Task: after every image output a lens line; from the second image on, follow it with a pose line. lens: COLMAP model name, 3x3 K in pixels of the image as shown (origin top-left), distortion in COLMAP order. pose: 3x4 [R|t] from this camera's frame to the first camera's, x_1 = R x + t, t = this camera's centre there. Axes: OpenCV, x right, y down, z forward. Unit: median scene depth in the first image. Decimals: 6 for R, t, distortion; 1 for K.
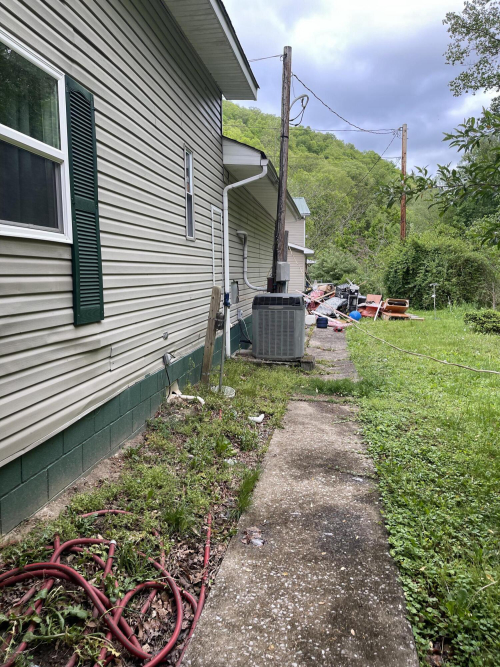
lens RADIAL K [[493.2, 0, 250.0], [0, 493.2, 333.5], [0, 0, 1]] dist [0.085719, -0.113117]
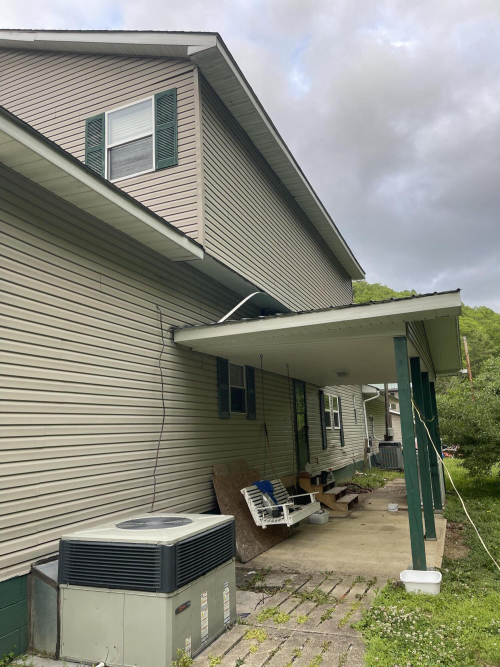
lens RADIAL K [[493.2, 0, 250.0], [0, 493.2, 333.5], [0, 0, 1]] dist [0.085719, -0.113117]
pose [[0.972676, -0.081948, -0.217223, -0.037256], [0.009424, 0.948799, -0.315740, 0.198538], [0.231975, 0.305065, 0.923646, -1.725511]]
